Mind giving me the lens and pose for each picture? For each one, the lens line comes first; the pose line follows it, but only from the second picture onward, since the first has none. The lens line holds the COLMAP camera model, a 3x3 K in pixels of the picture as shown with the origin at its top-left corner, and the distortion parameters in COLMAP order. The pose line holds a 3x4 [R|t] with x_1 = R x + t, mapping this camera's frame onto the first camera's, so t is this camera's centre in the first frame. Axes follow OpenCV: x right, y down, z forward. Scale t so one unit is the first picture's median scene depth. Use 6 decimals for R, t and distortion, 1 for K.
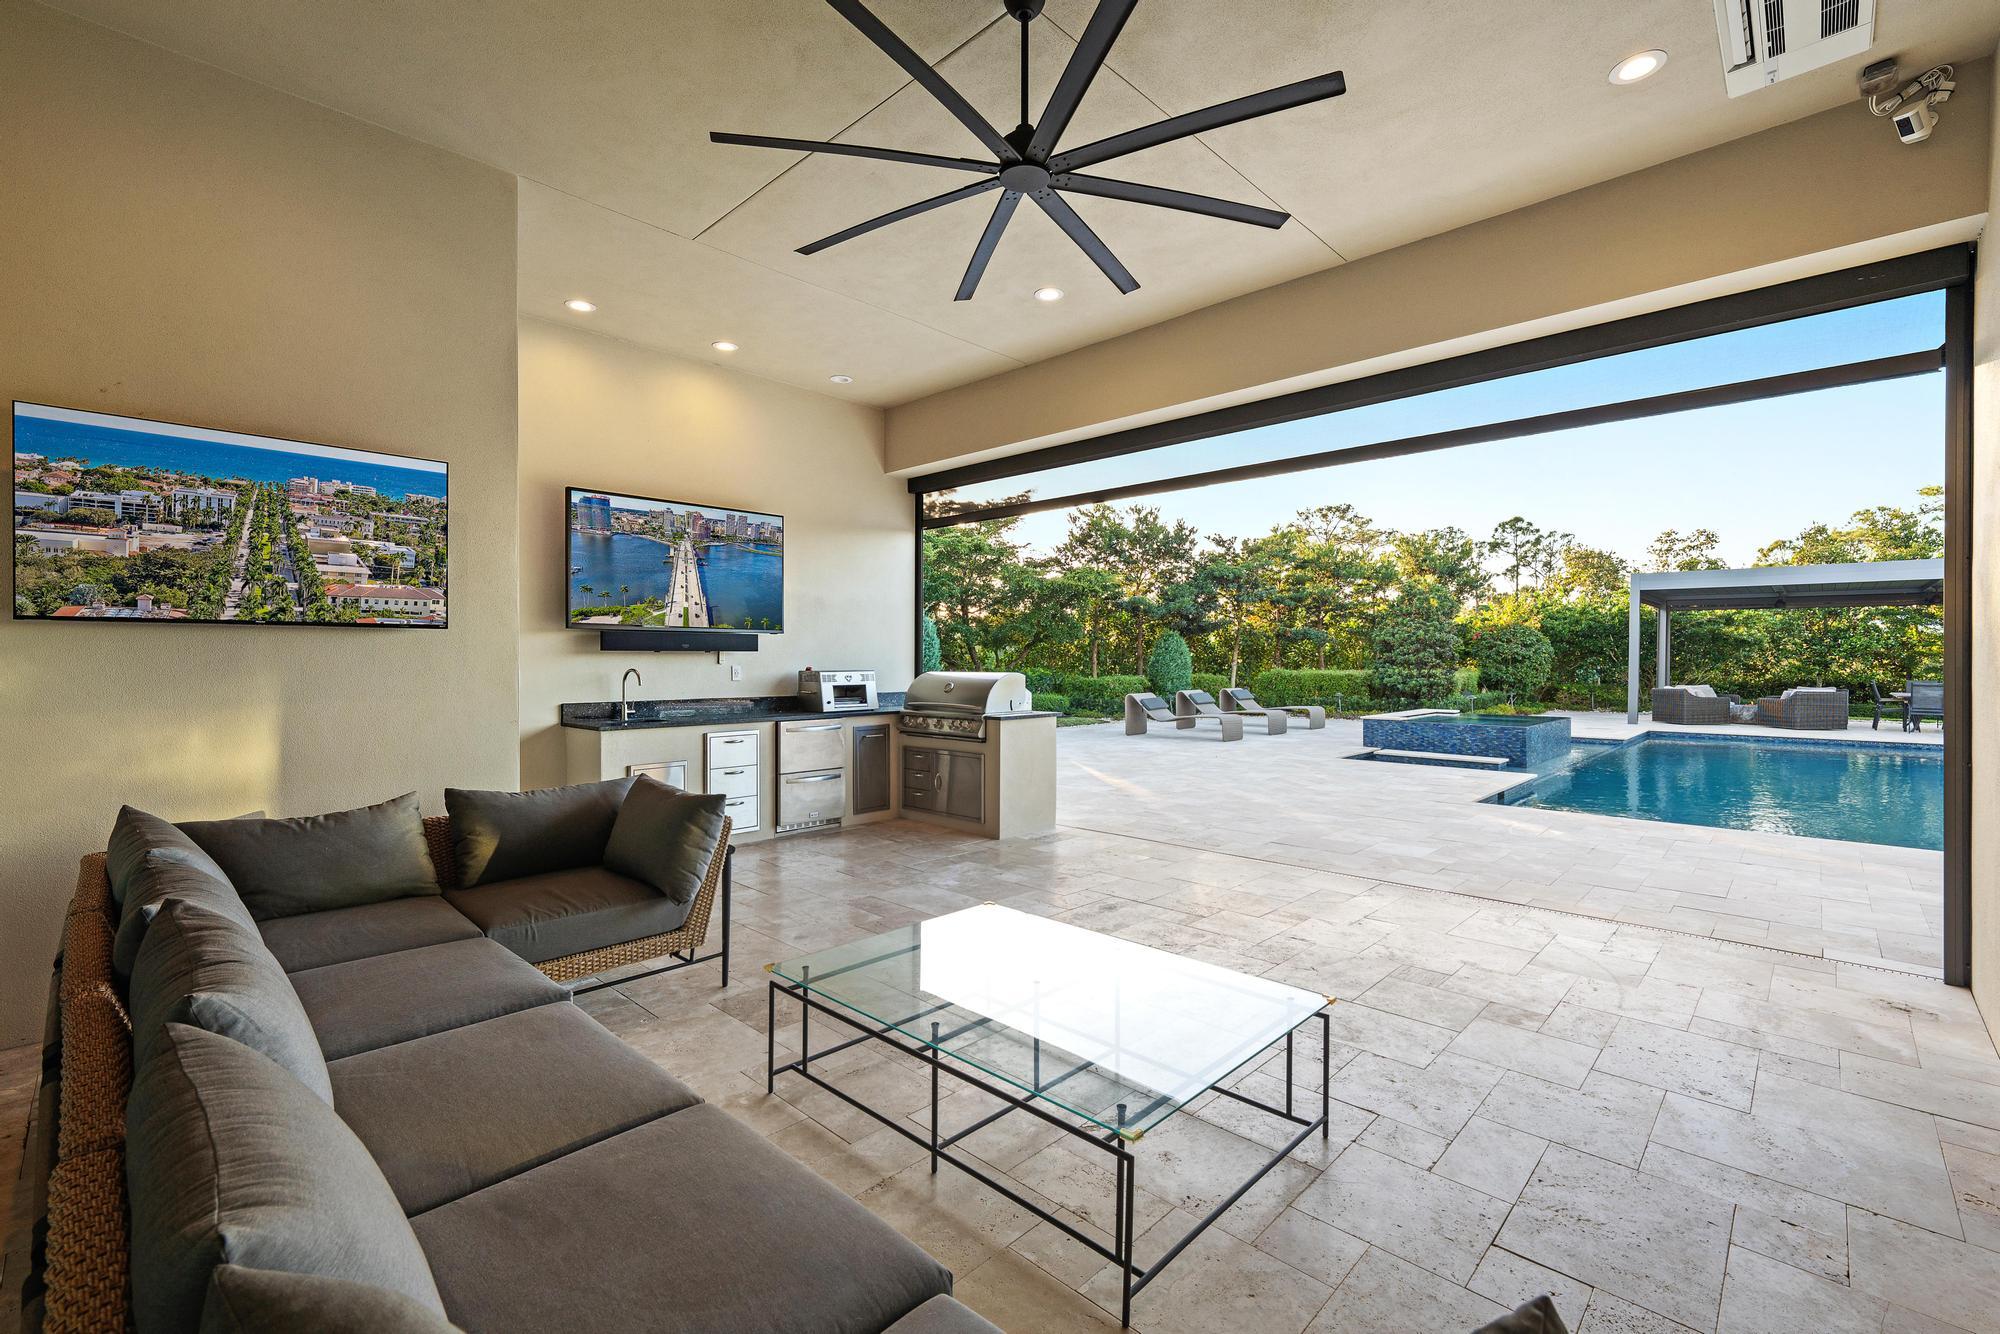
lens RADIAL K [[855.8, 0, 997.8], [0, 855.8, 660.2], [0, 0, 1]] dist [-0.000137, -0.000064]
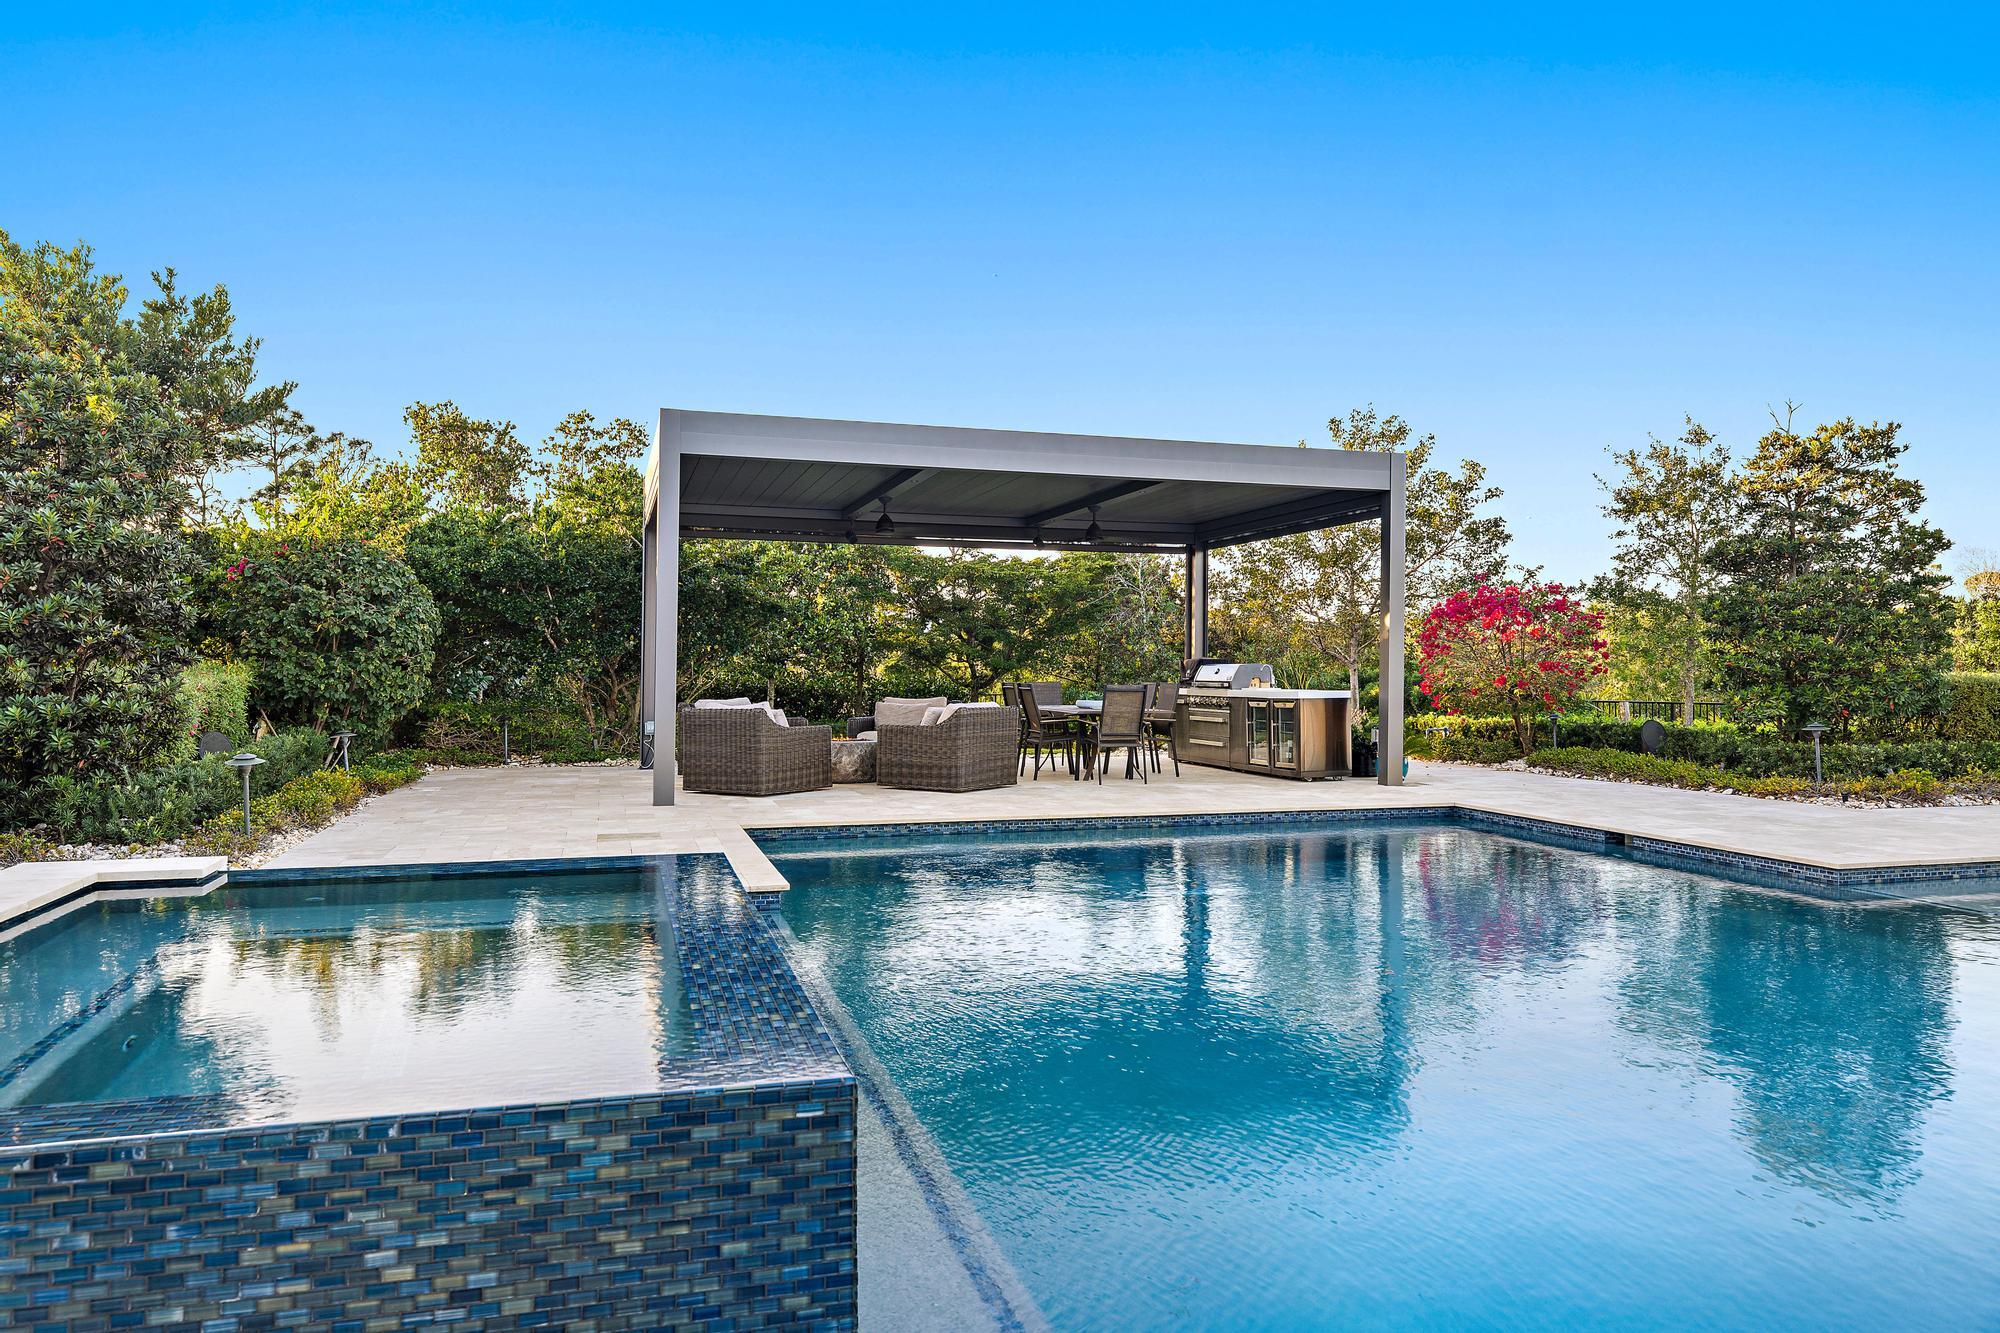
lens RADIAL K [[1341.6, 0, 1000.7], [0, 1341.6, 667.9], [0, 0, 1]] dist [0.008743, 0.000405]
pose [[0.495671, -0.001323, 0.868509, 0.247186], [-0.001063, 0.999997, 0.002130, 0.010161], [-0.868510, -0.001979, 0.495668, 0.477548]]
